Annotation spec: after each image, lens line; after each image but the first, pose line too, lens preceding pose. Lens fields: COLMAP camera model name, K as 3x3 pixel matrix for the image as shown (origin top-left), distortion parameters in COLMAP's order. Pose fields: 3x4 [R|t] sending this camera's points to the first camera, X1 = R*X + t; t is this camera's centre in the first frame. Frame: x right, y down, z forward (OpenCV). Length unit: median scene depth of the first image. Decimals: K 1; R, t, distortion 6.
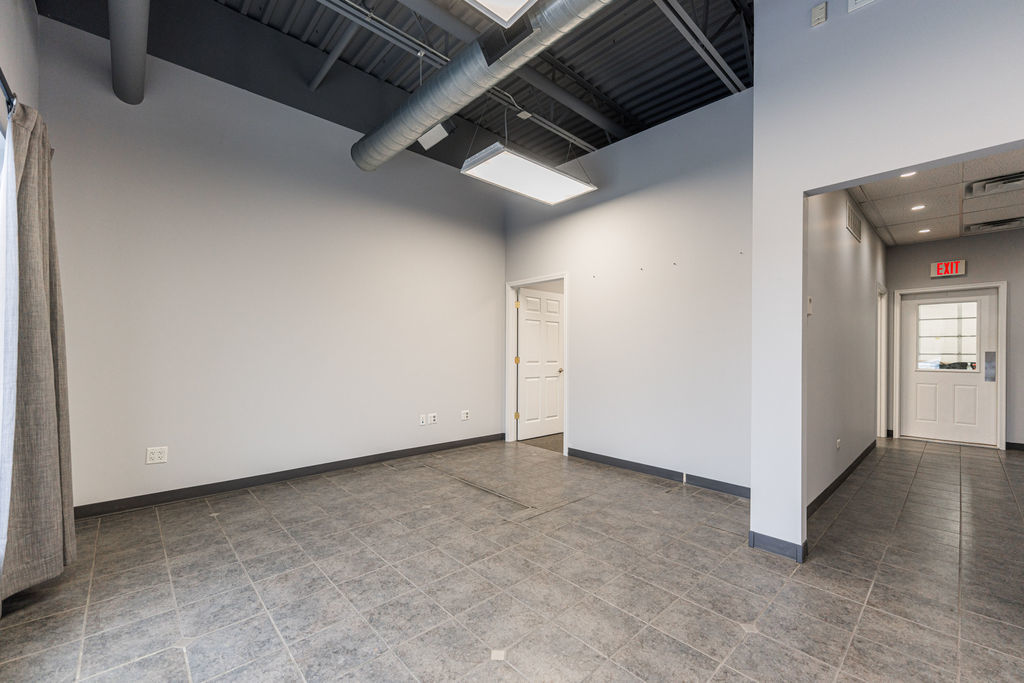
lens RADIAL K [[411.0, 0, 504.4], [0, 411.0, 359.4], [0, 0, 1]] dist [0.000748, 0.000065]
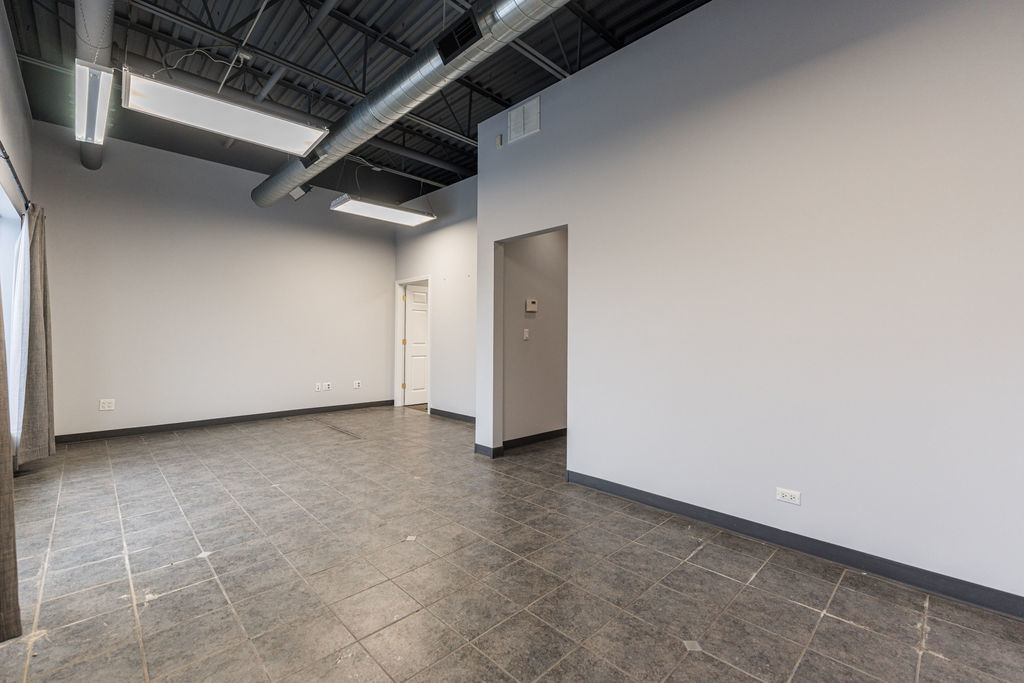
lens RADIAL K [[430.3, 0, 505.7], [0, 430.3, 336.9], [0, 0, 1]] dist [0.001951, -0.000012]
pose [[0.999622, 0.000224, 0.027503, 0.539747], [0.000273, 0.999837, -0.018074, 0.017737], [-0.027503, 0.018075, 0.999458, -0.586350]]
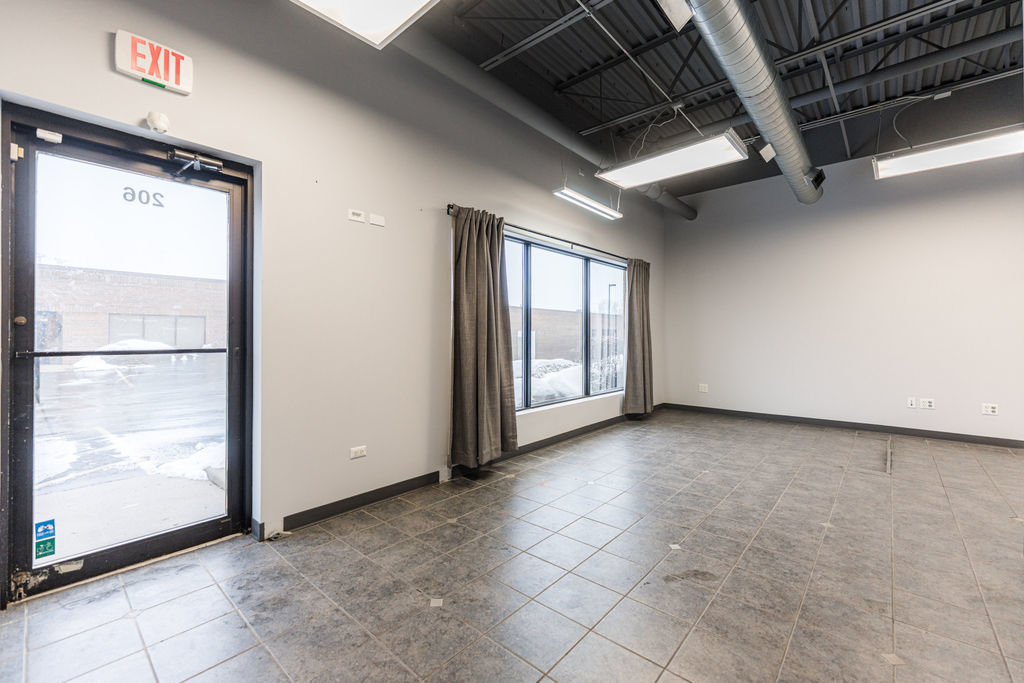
lens RADIAL K [[424.6, 0, 513.2], [0, 424.6, 328.9], [0, 0, 1]] dist [0.000355, -0.000313]
pose [[0.108882, -0.025215, -0.993735, 1.113402], [-0.018351, 0.999457, -0.027371, 0.017249], [0.993885, 0.021216, 0.108360, -0.150263]]
